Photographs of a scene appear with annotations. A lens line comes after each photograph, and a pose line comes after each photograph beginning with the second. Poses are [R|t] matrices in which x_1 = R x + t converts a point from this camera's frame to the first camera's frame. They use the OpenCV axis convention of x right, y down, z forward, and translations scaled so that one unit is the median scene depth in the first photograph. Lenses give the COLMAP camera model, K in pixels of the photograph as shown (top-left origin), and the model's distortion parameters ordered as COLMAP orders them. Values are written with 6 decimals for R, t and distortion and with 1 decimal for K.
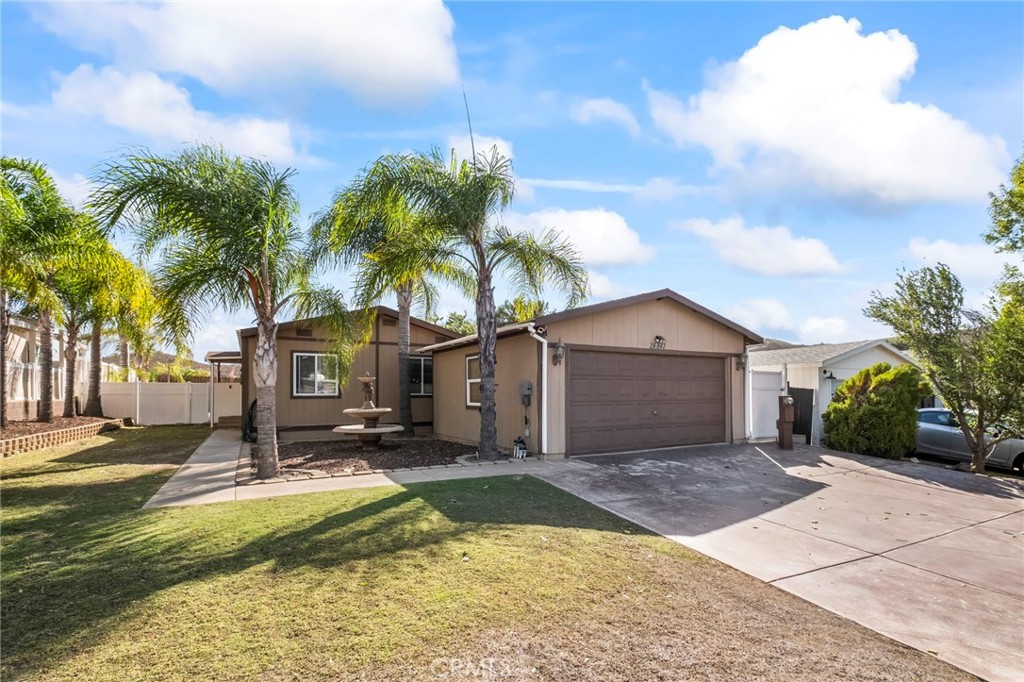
lens RADIAL K [[473.1, 0, 519.2], [0, 473.1, 388.8], [0, 0, 1]] dist [0.013411, -0.000357]
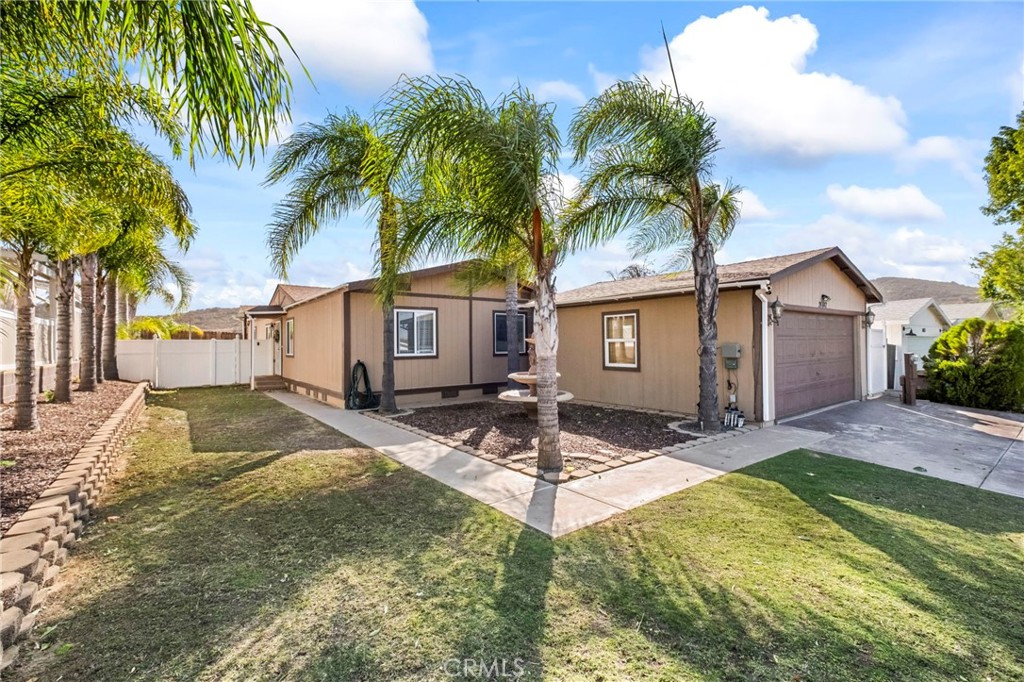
lens RADIAL K [[446.2, 0, 509.5], [0, 446.2, 335.7], [0, 0, 1]] dist [-0.008658, -0.001656]
pose [[0.991764, -0.004051, 0.128017, -0.411066], [0.005043, 0.999960, -0.007425, -0.019905], [-0.127981, 0.008009, 0.991744, 0.148707]]
